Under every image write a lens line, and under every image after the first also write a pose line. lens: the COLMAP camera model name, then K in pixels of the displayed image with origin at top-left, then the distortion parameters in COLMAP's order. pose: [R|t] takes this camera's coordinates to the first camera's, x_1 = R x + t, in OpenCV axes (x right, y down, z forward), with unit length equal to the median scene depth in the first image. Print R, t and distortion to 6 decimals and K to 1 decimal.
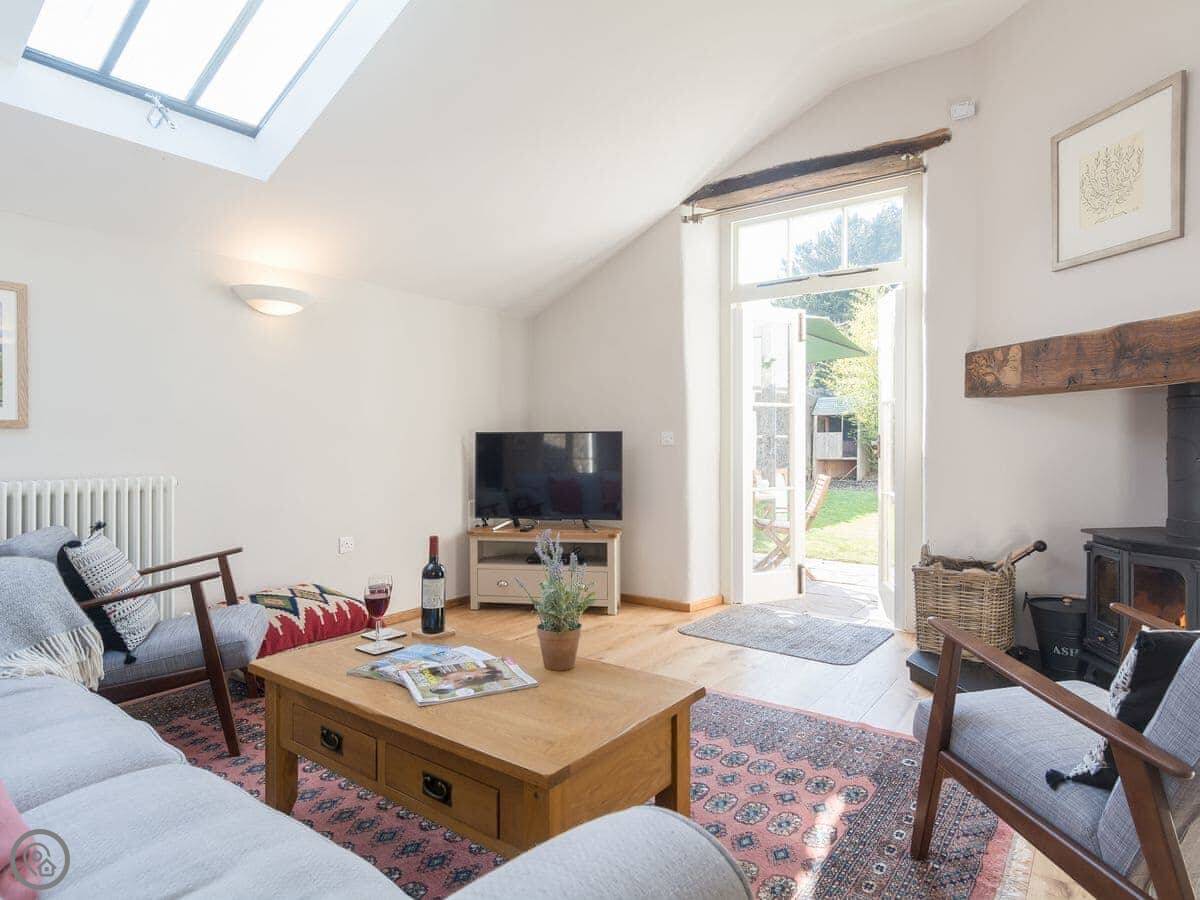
lens RADIAL K [[722.0, 0, 600.0], [0, 722.0, 450.0], [0, 0, 1]] dist [0.002343, -0.000409]
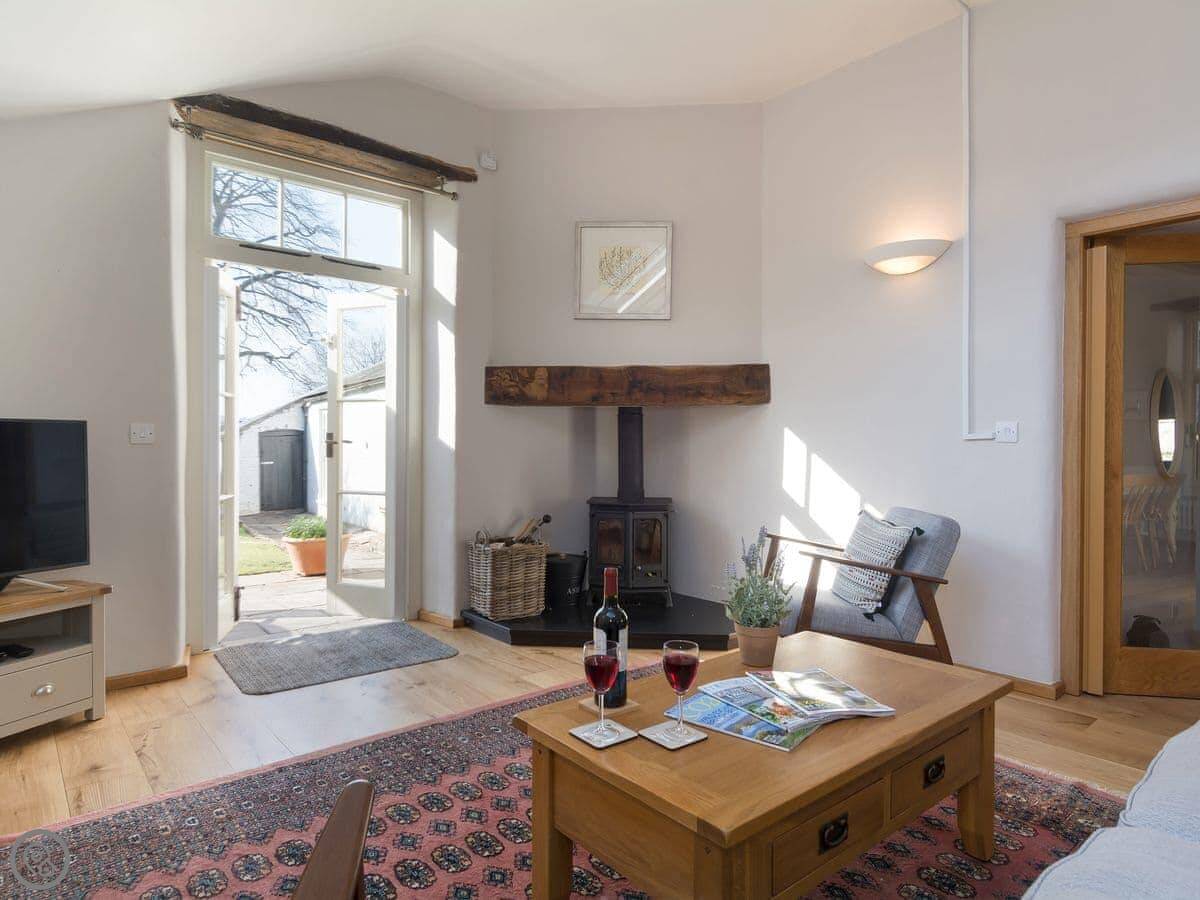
lens RADIAL K [[709.6, 0, 600.0], [0, 709.6, 450.0], [0, 0, 1]] dist [0.026197, -0.000486]
pose [[0.234980, -0.008292, 0.971965, -0.595035], [0.006675, 0.999954, 0.006917, -0.003211], [-0.971977, 0.004862, 0.235024, 0.544927]]
